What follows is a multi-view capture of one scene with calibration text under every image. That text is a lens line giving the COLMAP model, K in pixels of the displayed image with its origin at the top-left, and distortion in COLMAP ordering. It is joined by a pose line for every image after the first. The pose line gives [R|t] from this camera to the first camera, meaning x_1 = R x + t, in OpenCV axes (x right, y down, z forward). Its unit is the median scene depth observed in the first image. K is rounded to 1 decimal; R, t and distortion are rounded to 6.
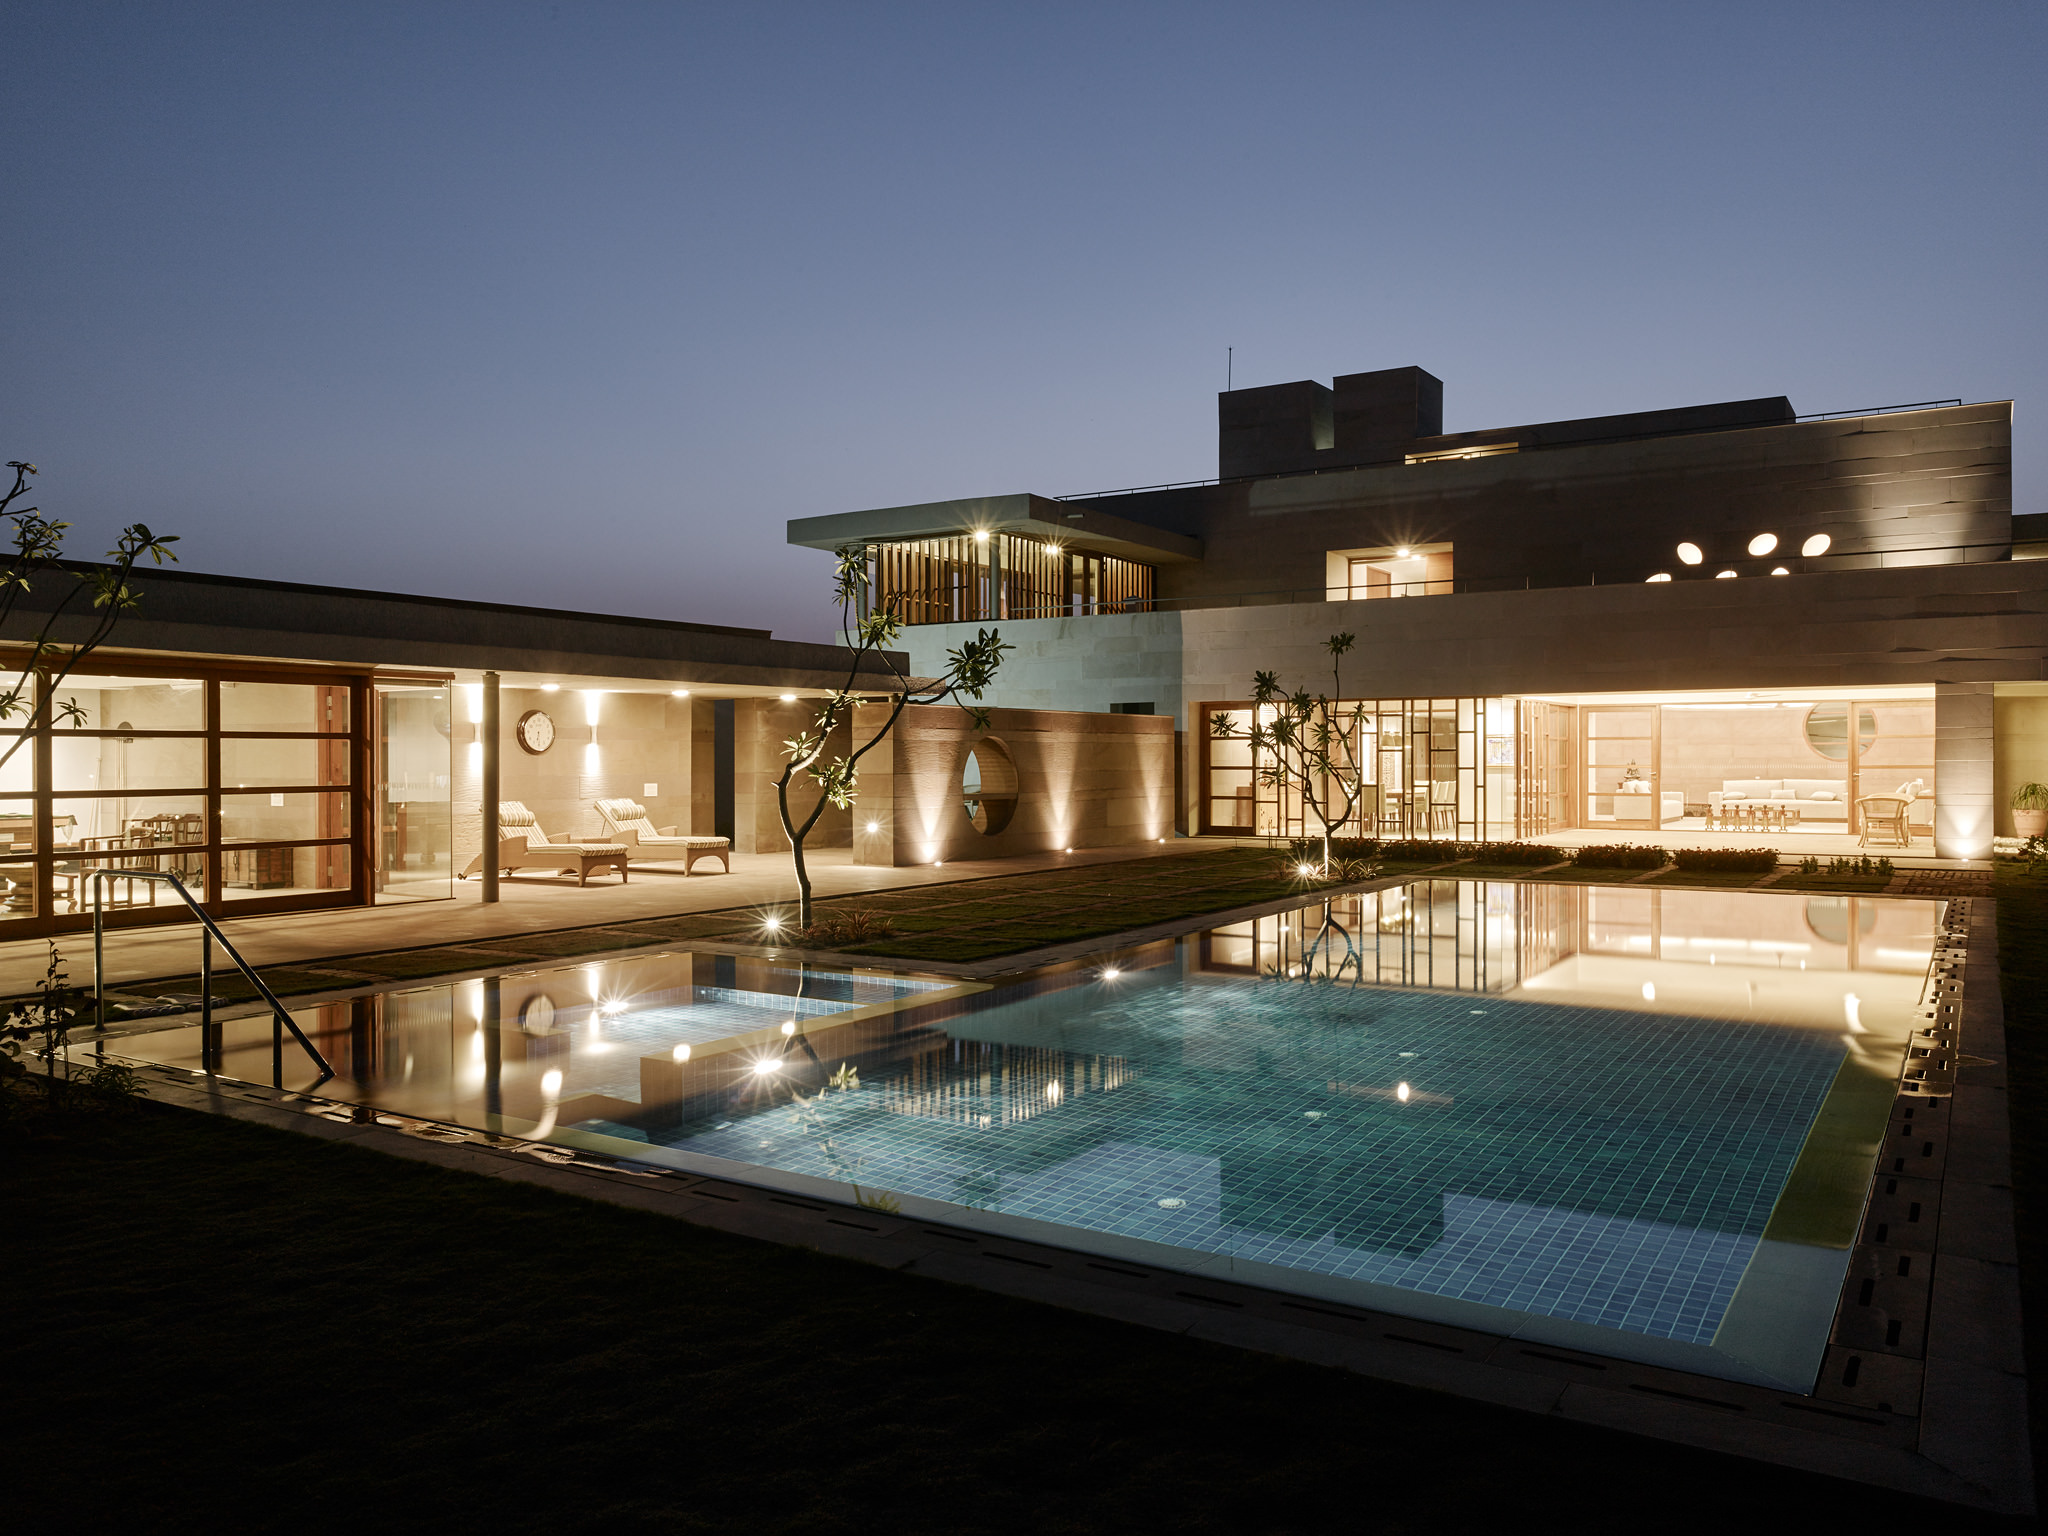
lens RADIAL K [[1530.3, 0, 1026.4], [0, 1530.3, 759.6], [0, 0, 1]] dist [0.019376, -0.001508]
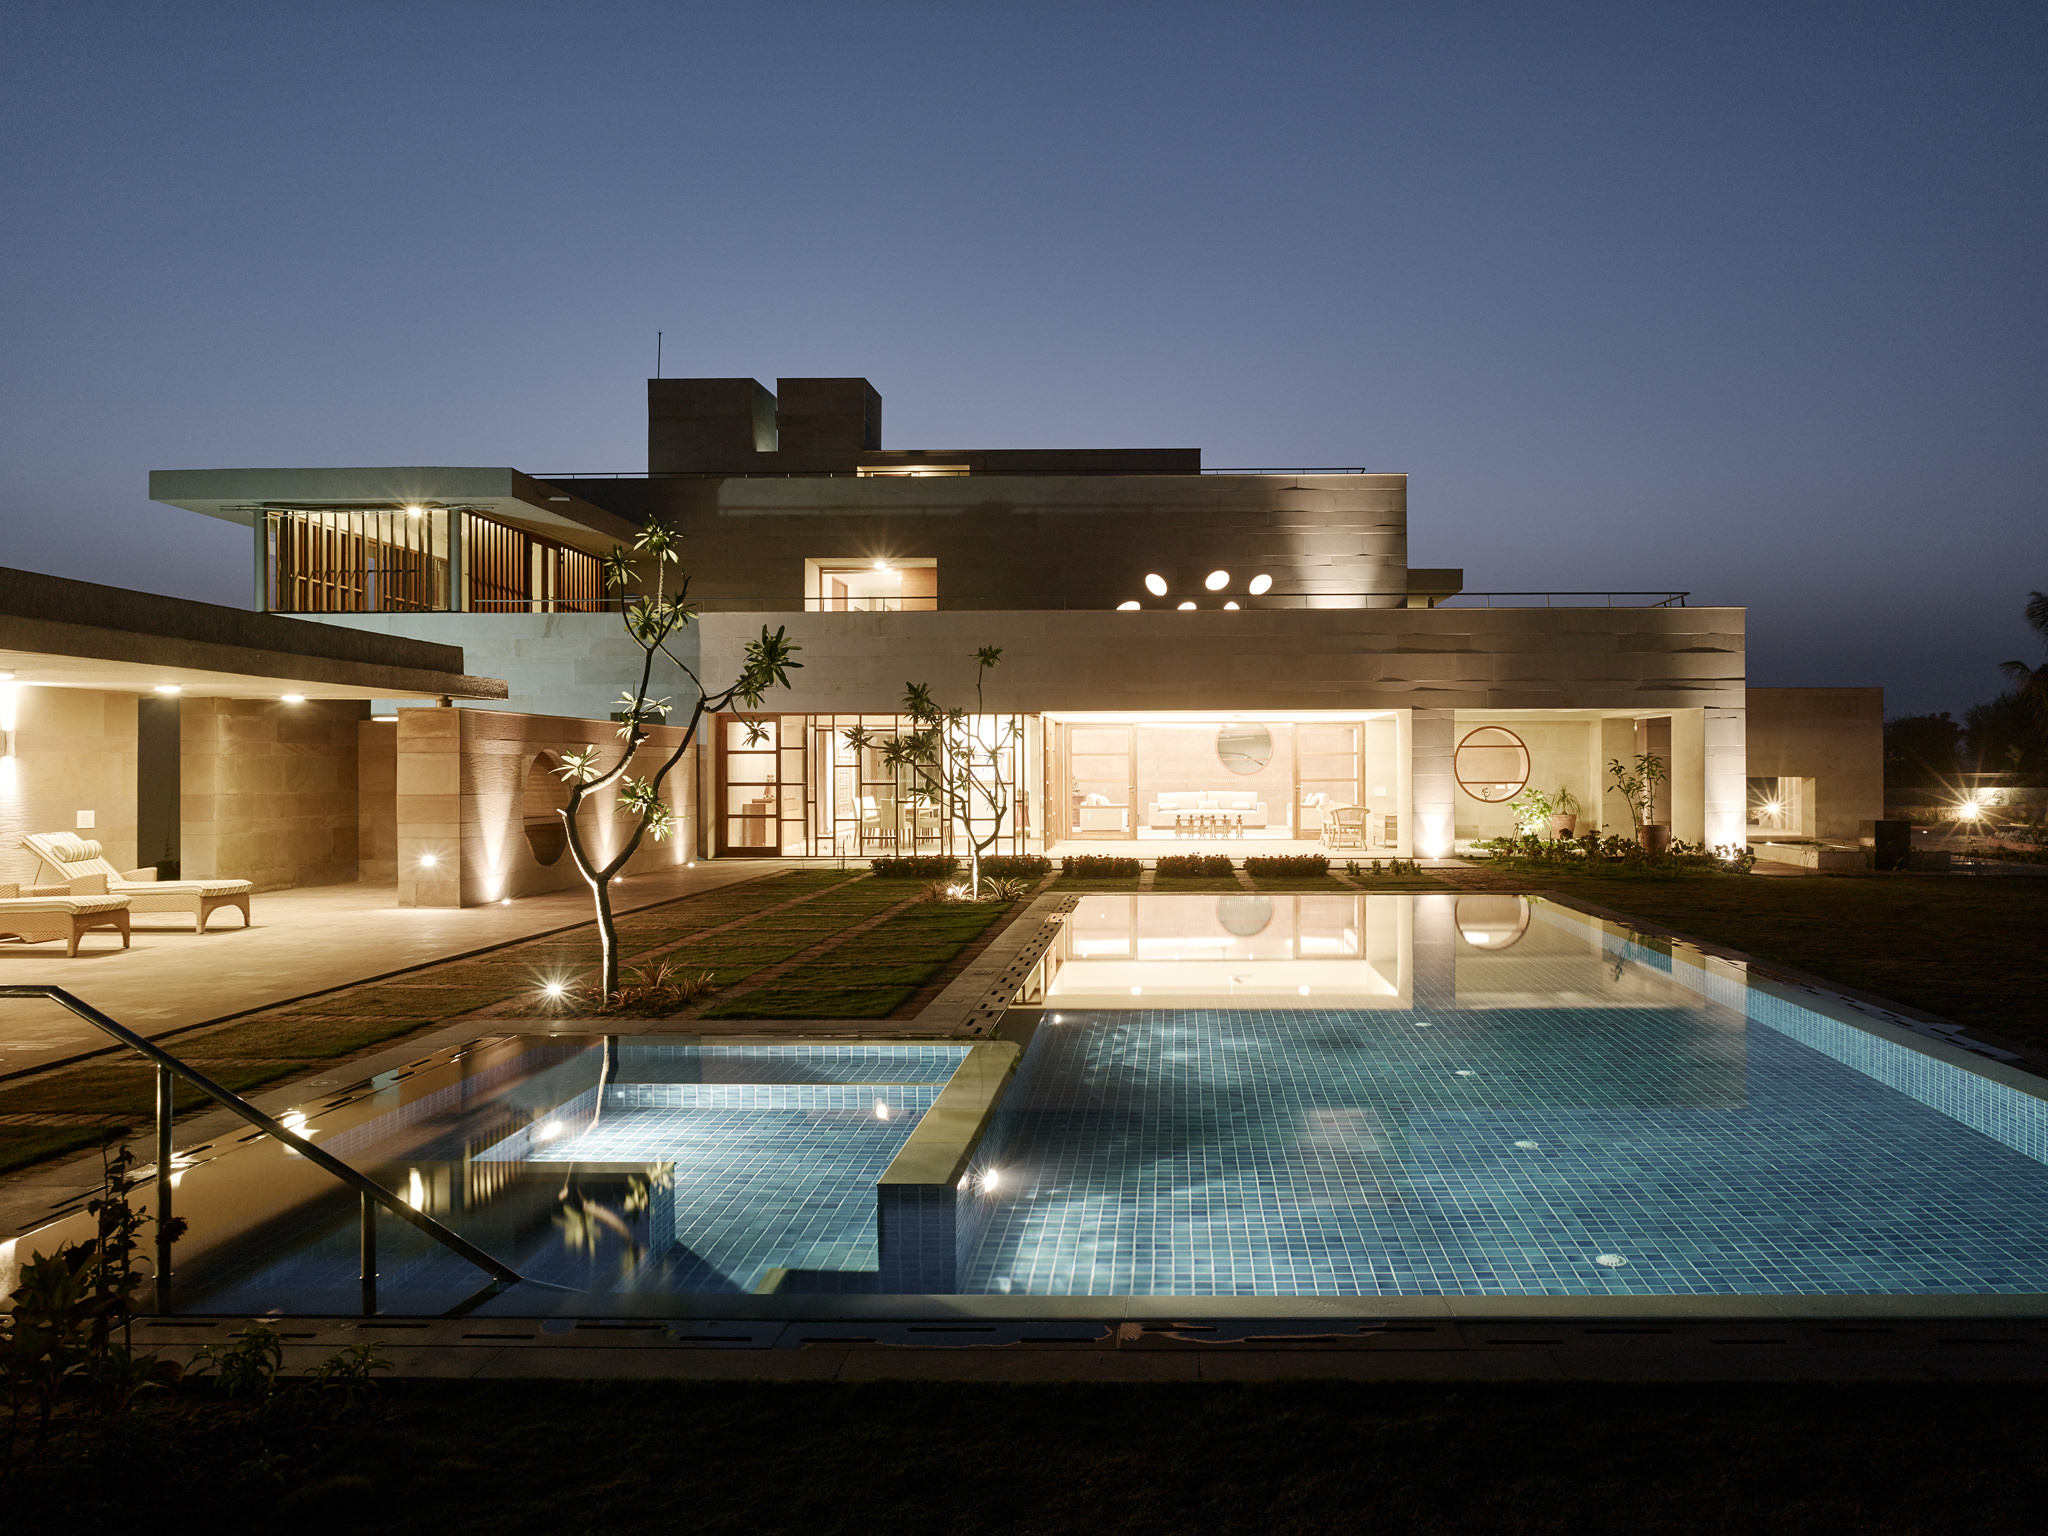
lens RADIAL K [[1530.3, 0, 1042.4], [0, 1530.3, 781.0], [0, 0, 1]] dist [0.019376, -0.001508]
pose [[0.862918, -0.004495, 0.505323, -0.196336], [0.001819, 0.999982, 0.005789, -0.001845], [-0.505340, -0.004076, 0.862911, 0.112290]]
